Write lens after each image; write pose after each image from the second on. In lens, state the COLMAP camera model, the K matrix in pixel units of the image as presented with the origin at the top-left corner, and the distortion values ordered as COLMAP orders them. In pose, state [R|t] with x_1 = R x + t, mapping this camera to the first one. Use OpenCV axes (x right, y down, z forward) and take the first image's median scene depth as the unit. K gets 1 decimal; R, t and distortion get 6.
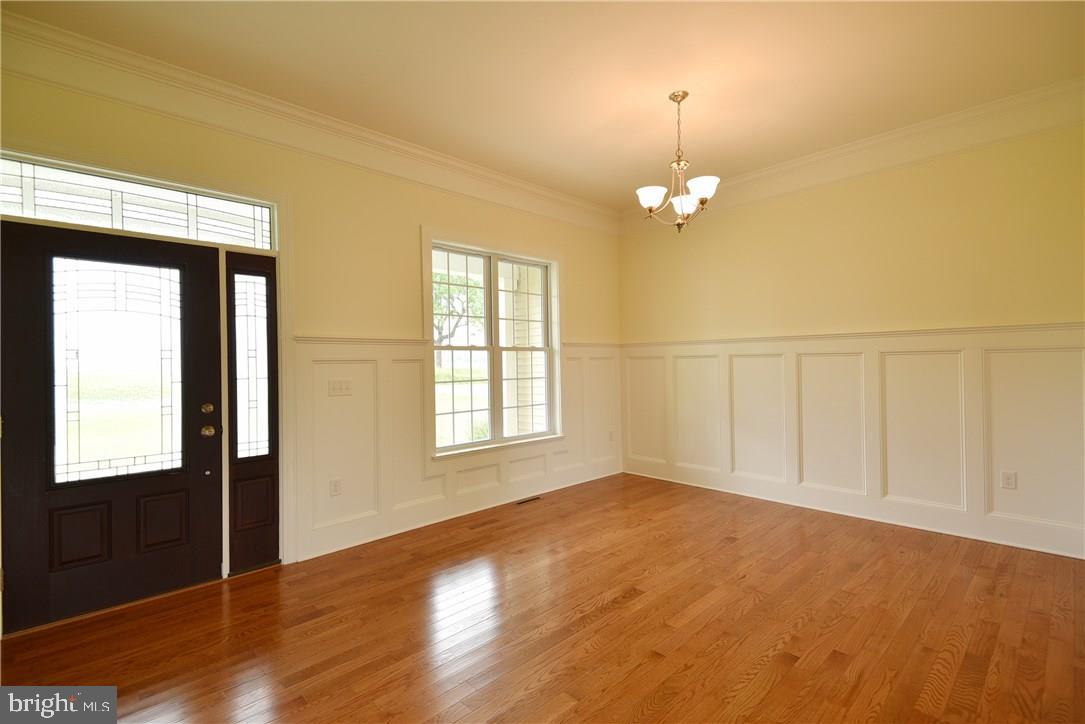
lens RADIAL K [[500.8, 0, 543.9], [0, 500.8, 361.2], [0, 0, 1]] dist [-0.007151, -0.006483]
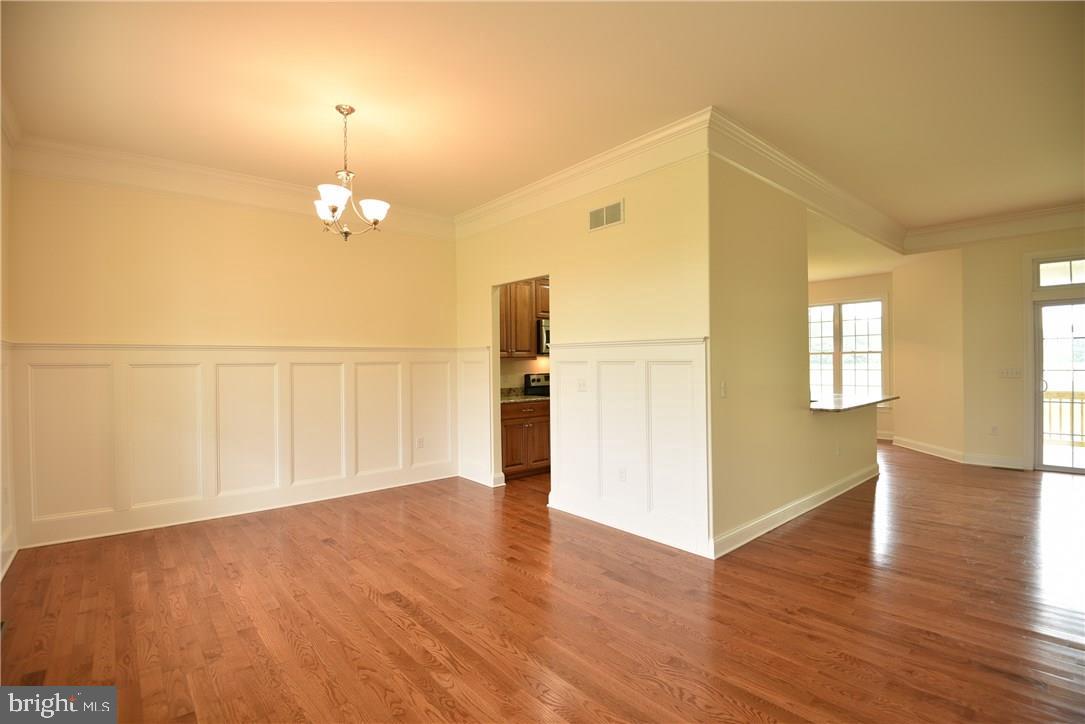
lens RADIAL K [[500.8, 0, 540.2], [0, 500.8, 368.5], [0, 0, 1]] dist [-0.007151, -0.006483]
pose [[0.063686, 0.003802, 0.997963, -0.546291], [0.006027, 0.999973, -0.004194, 0.004114], [-0.997952, 0.006282, 0.063661, 0.423597]]
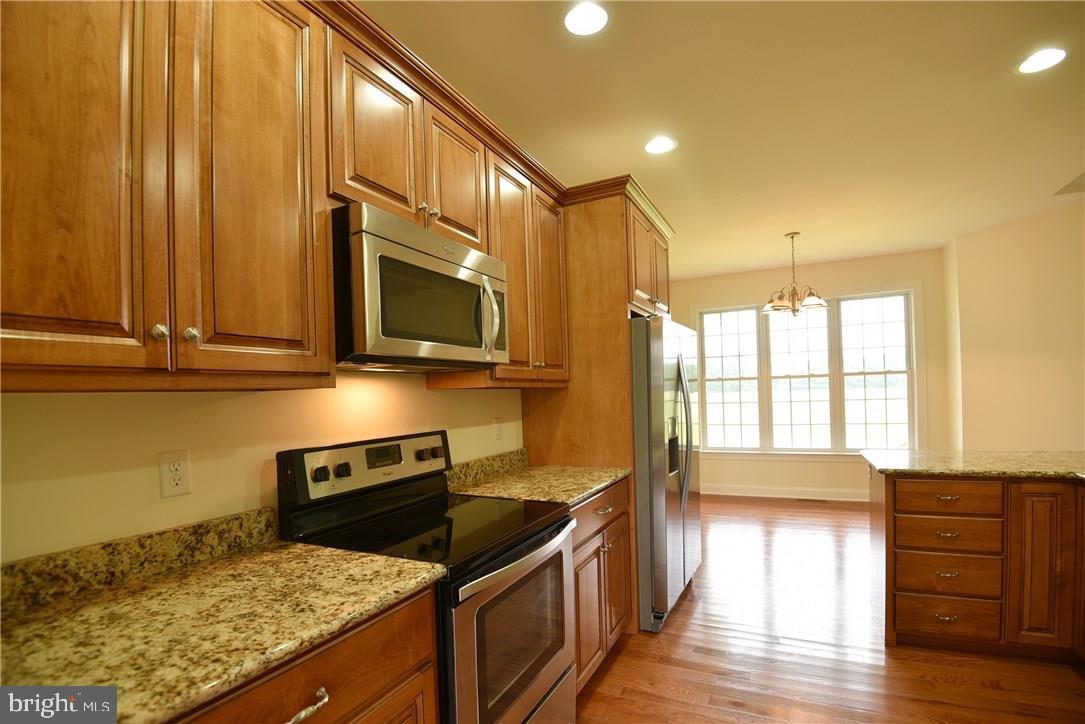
lens RADIAL K [[500.8, 0, 541.0], [0, 500.8, 394.4], [0, 0, 1]] dist [-0.007151, -0.006483]
pose [[-0.339356, 0.019685, 0.940452, 0.586433], [0.027018, 0.999573, -0.011173, -0.015443], [-0.940270, 0.021618, -0.339743, 0.513107]]
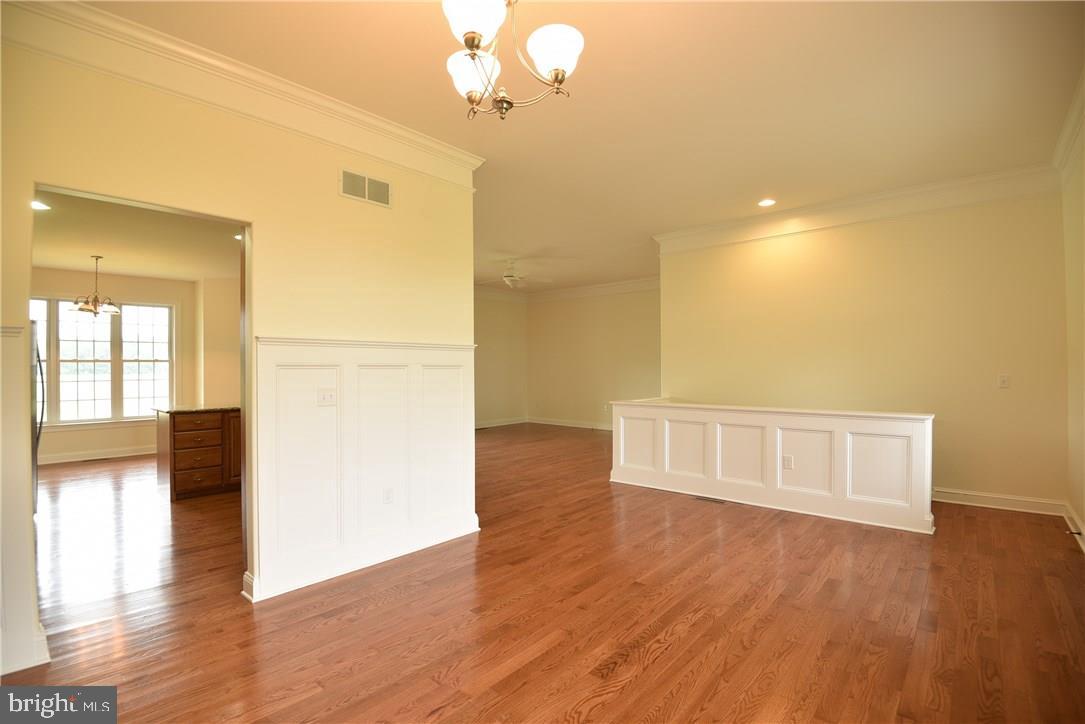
lens RADIAL K [[500.8, 0, 548.3], [0, 500.8, 365.9], [0, 0, 1]] dist [-0.007151, -0.006483]
pose [[-0.996229, 0.024564, -0.083212, 0.210765], [0.024837, 0.999689, -0.002243, -0.002603], [0.083131, -0.004301, -0.996529, 1.170935]]
